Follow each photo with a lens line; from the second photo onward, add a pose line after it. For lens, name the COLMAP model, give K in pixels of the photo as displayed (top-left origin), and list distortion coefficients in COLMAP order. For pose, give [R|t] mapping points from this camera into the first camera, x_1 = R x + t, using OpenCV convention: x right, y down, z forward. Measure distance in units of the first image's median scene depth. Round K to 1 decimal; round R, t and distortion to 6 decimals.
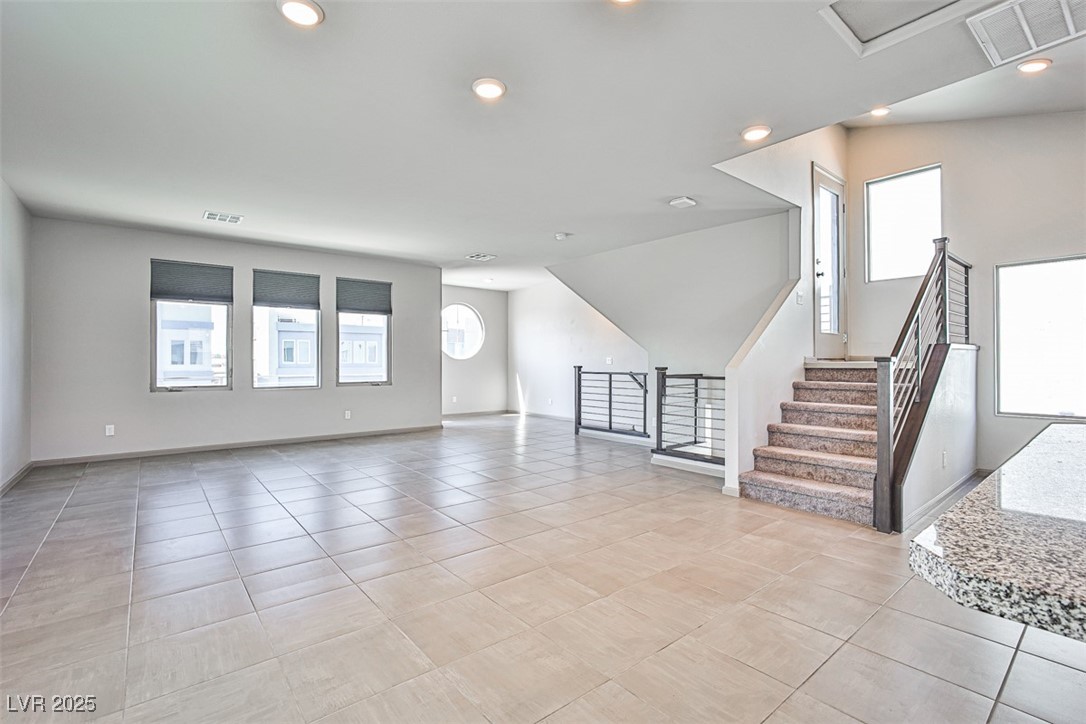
lens RADIAL K [[487.8, 0, 534.8], [0, 487.8, 359.6], [0, 0, 1]] dist [-0.033028, 0.012917]
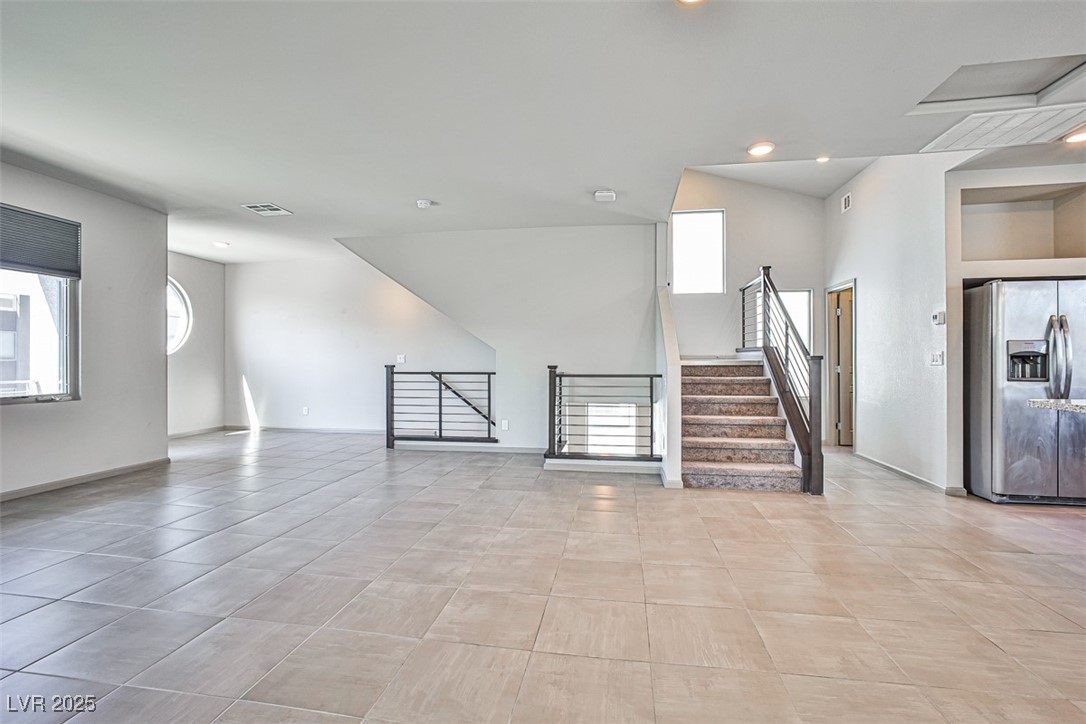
lens RADIAL K [[487.8, 0, 539.8], [0, 487.8, 360.1], [0, 0, 1]] dist [-0.033028, 0.012917]
pose [[0.749952, 0.001552, 0.661491, -0.360950], [-0.003377, 0.999993, 0.001482, 0.003552], [-0.661484, -0.003346, 0.749952, 0.293182]]
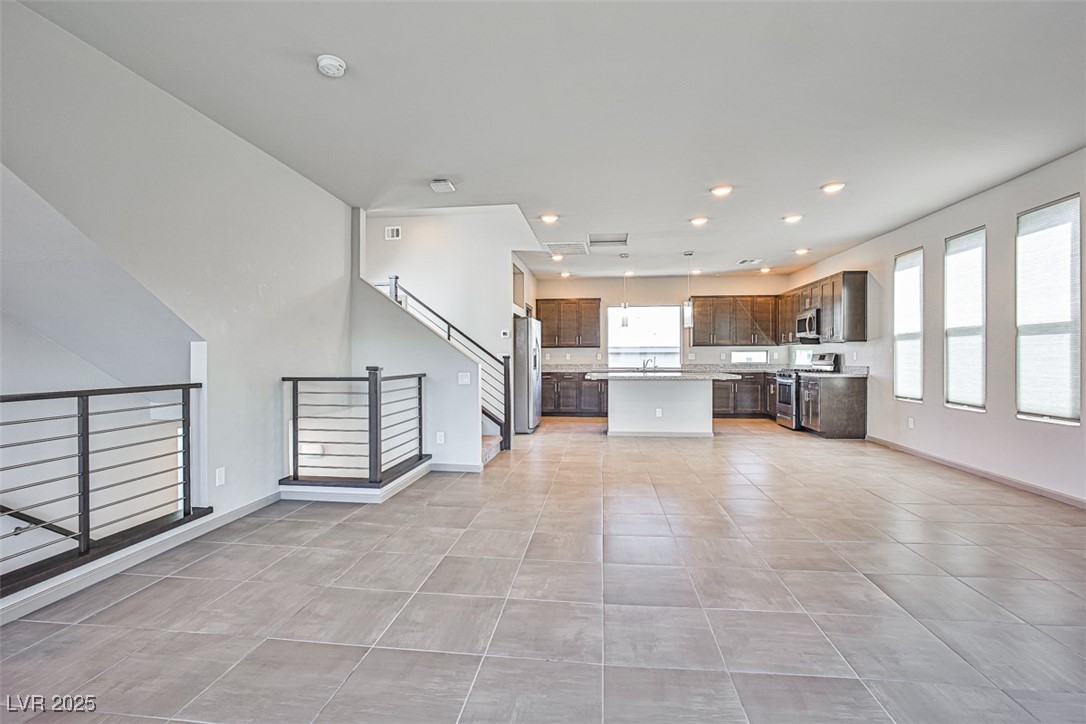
lens RADIAL K [[487.8, 0, 546.6], [0, 487.8, 363.8], [0, 0, 1]] dist [-0.033028, 0.012917]
pose [[-0.702584, -0.007251, 0.711563, -0.409027], [-0.001187, 0.999959, 0.009017, 0.003792], [-0.711599, 0.005491, -0.702564, 1.263030]]
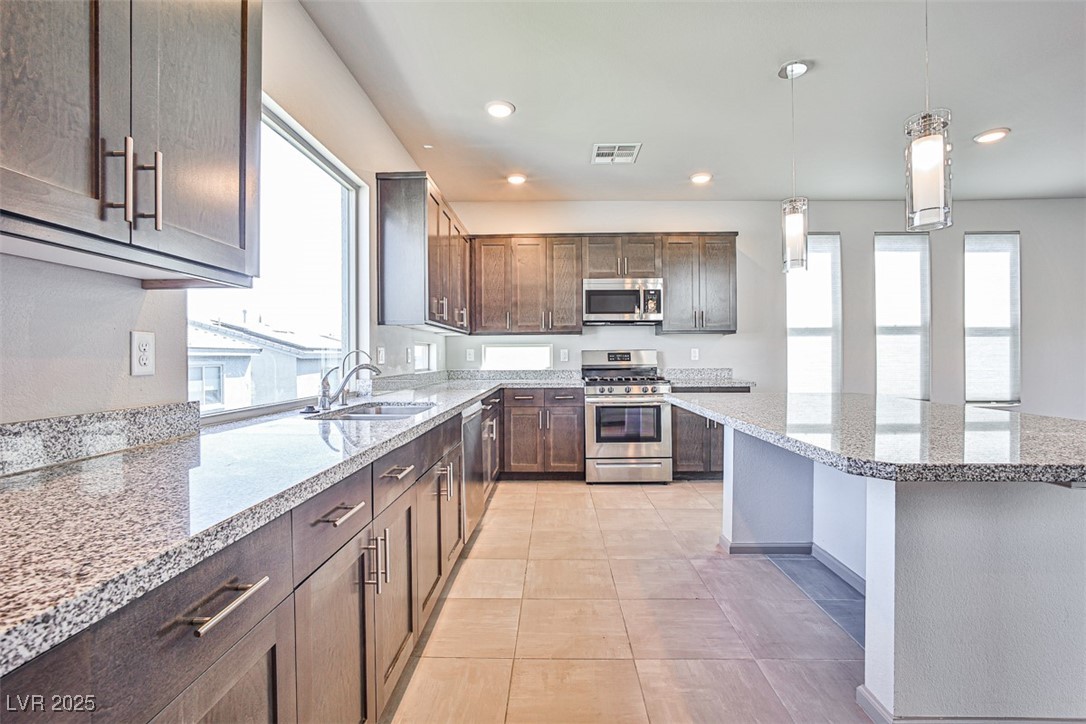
lens RADIAL K [[487.8, 0, 544.1], [0, 487.8, 361.0], [0, 0, 1]] dist [-0.033028, 0.012917]
pose [[-0.645932, 0.012673, -0.763290, 0.767816], [0.009899, 0.999917, 0.008225, -0.003779], [0.763331, -0.002243, -0.646004, 0.194694]]
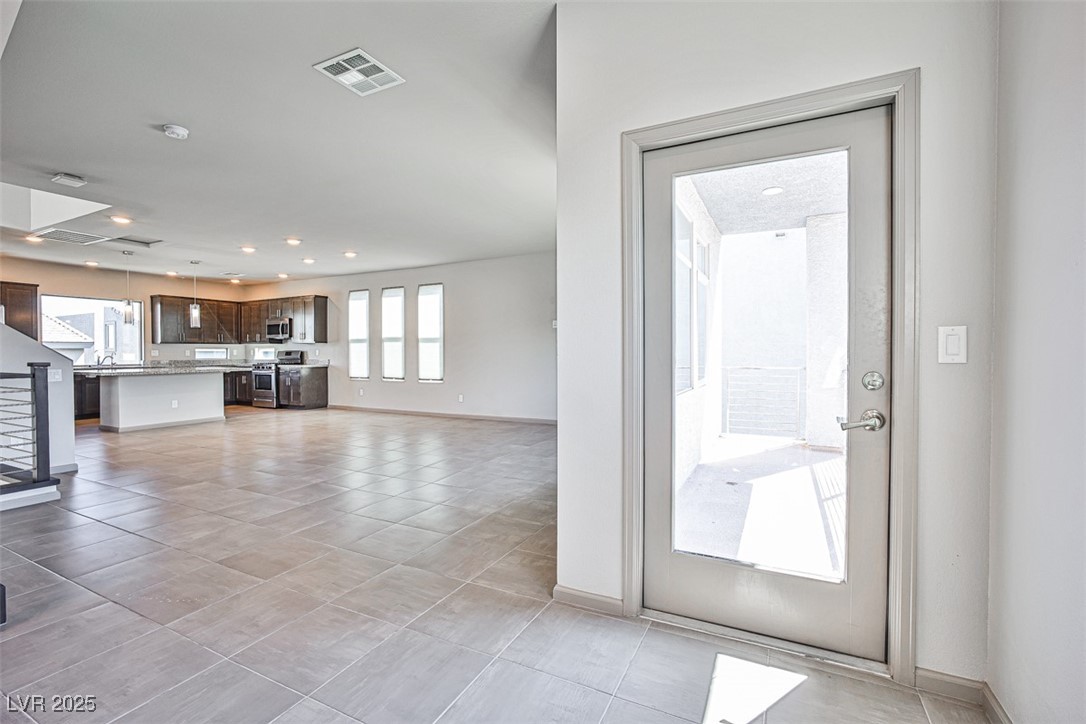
lens RADIAL K [[487.8, 0, 541.5], [0, 487.8, 361.7], [0, 0, 1]] dist [-0.033028, 0.012917]
pose [[-0.911153, 0.011369, -0.411912, -0.102183], [0.006365, 0.999888, 0.013518, 0.009224], [0.412020, 0.009695, -0.911123, 1.836135]]
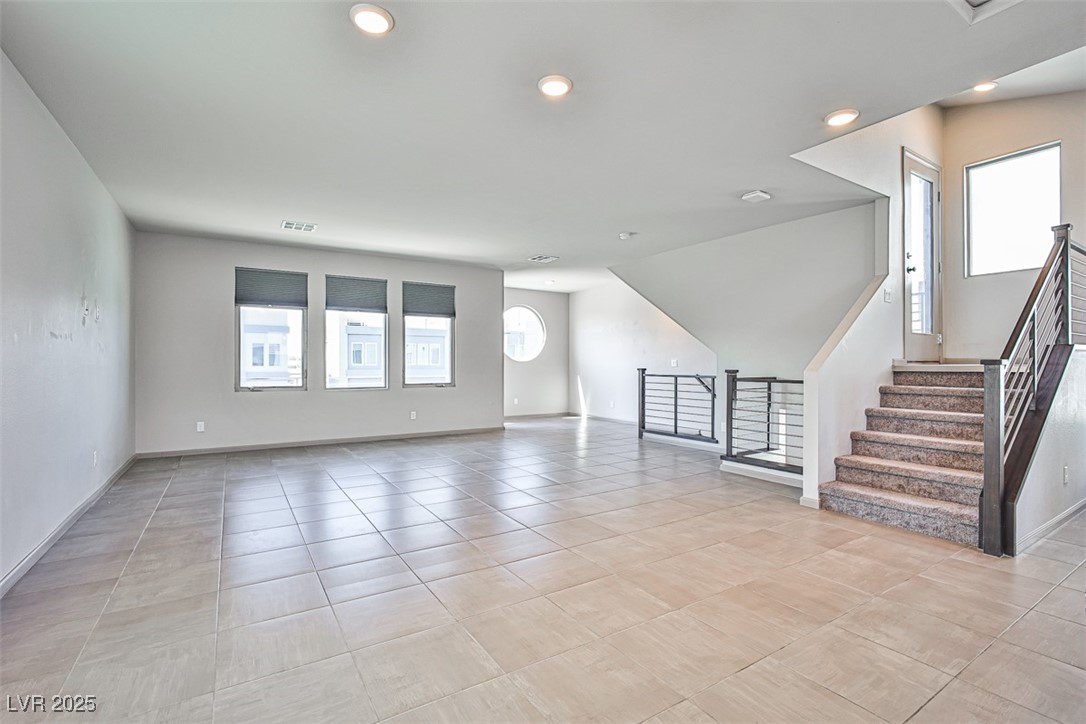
lens RADIAL K [[487.8, 0, 538.8], [0, 487.8, 364.7], [0, 0, 1]] dist [-0.033028, 0.012917]
pose [[0.993647, 0.001779, -0.112530, -0.008643], [-0.001095, 0.999981, 0.006147, -0.000159], [0.112539, -0.005985, 0.993629, 0.009998]]
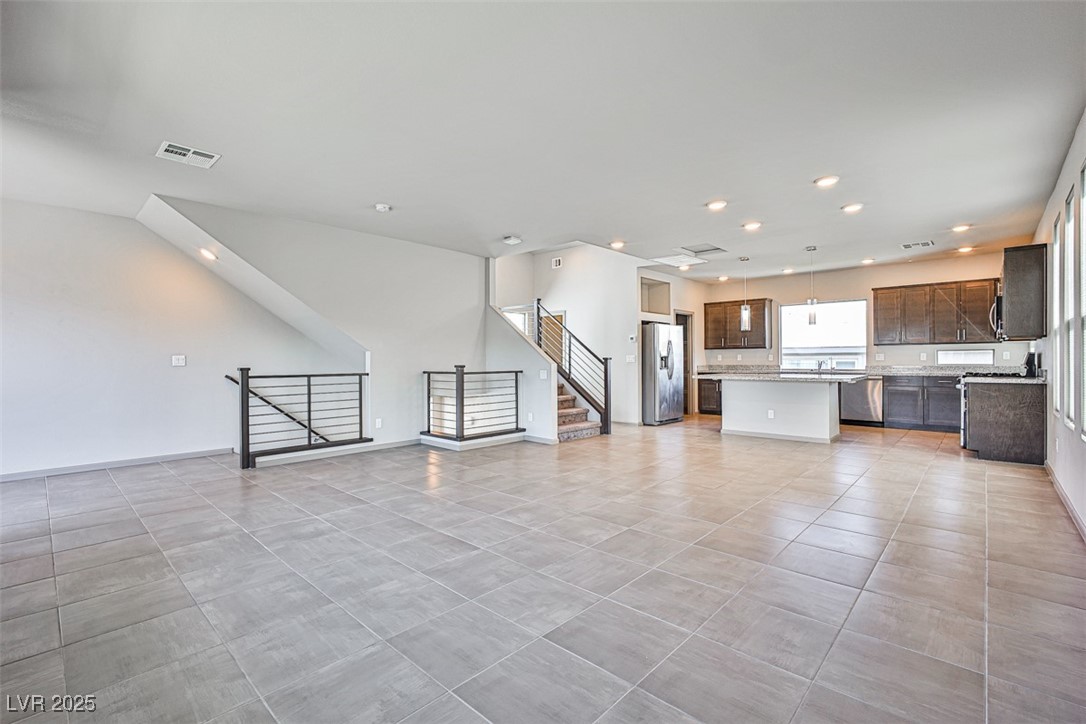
lens RADIAL K [[487.8, 0, 545.0], [0, 487.8, 363.5], [0, 0, 1]] dist [-0.033028, 0.012917]
pose [[-0.142251, -0.007308, 0.989804, -0.860510], [-0.000448, 0.999973, 0.007319, 0.002549], [-0.989830, 0.000598, -0.142251, 0.917933]]
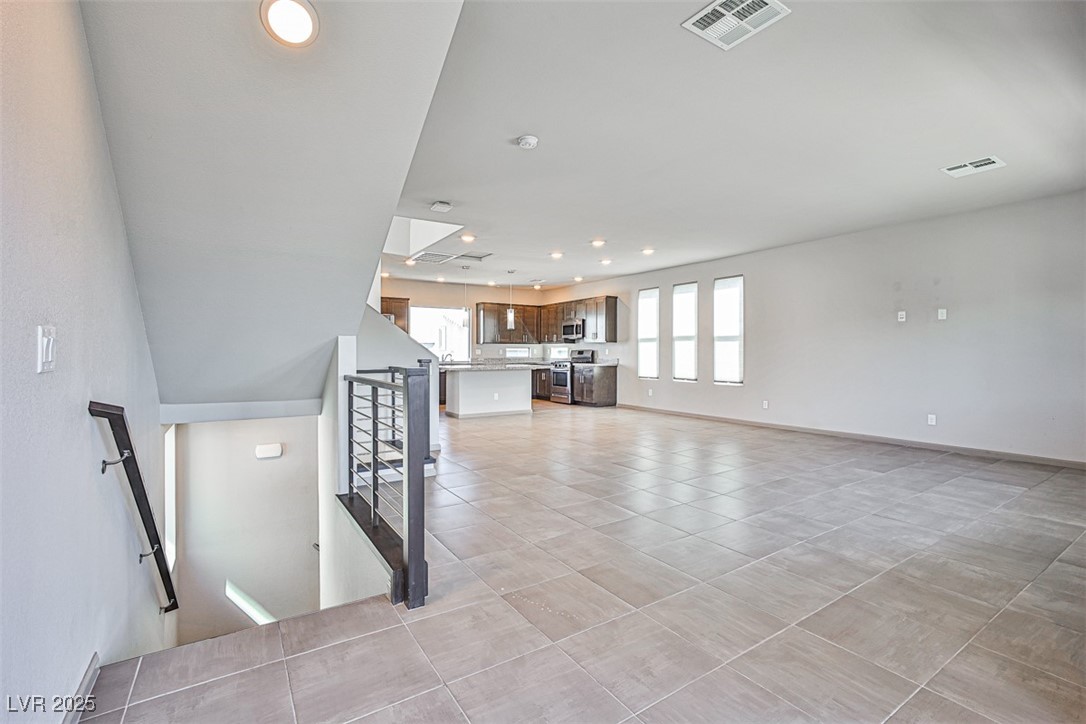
lens RADIAL K [[487.8, 0, 536.9], [0, 487.8, 361.2], [0, 0, 1]] dist [-0.033028, 0.012917]
pose [[-0.994524, 0.000134, 0.104506, -0.012825], [0.001466, 0.999919, 0.012674, 0.006372], [-0.104495, 0.012758, -0.994444, 1.733154]]
